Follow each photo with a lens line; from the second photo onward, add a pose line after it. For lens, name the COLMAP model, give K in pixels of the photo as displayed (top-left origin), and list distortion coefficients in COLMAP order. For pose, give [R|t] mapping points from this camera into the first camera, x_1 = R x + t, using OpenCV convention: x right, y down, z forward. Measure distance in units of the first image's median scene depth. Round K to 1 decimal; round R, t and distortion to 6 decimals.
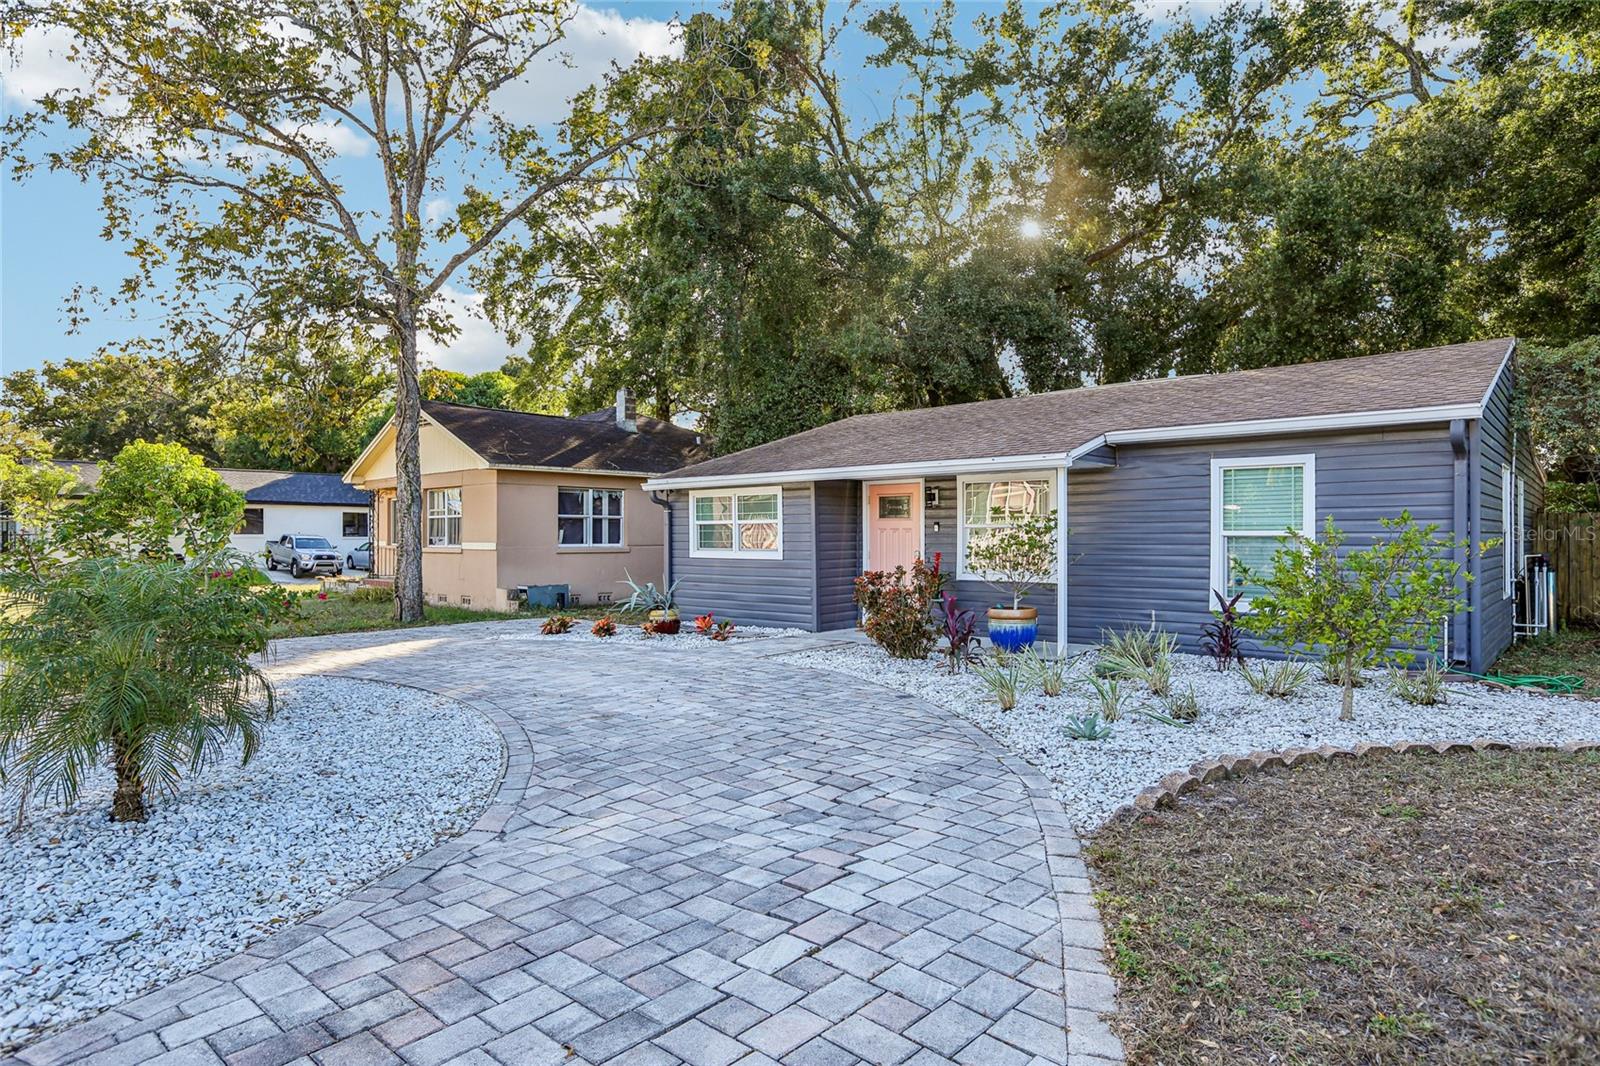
lens RADIAL K [[914.7, 0, 804.3], [0, 914.7, 541.6], [0, 0, 1]] dist [-0.049900, 0.044109]
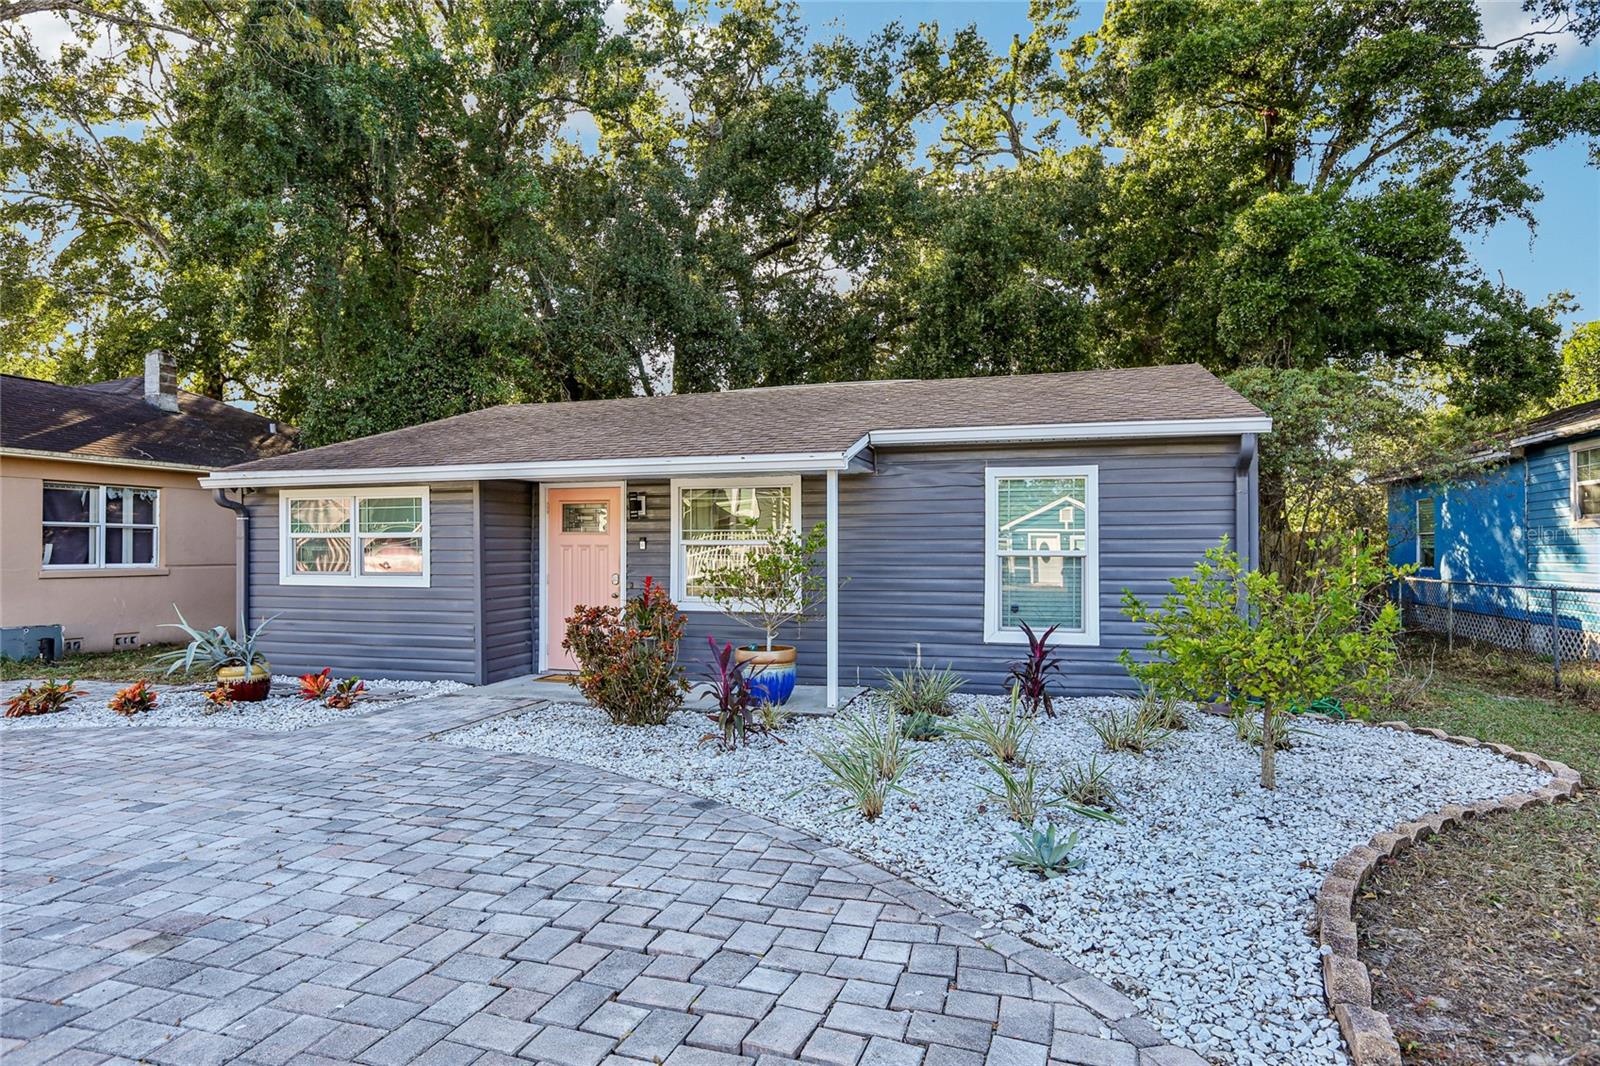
lens RADIAL K [[914.7, 0, 804.3], [0, 914.7, 541.6], [0, 0, 1]] dist [-0.049900, 0.044109]
pose [[0.905152, 0.004721, 0.425063, -0.047298], [0.001516, 0.999896, -0.014333, -0.004558], [-0.425086, 0.013618, 0.905050, 0.168292]]
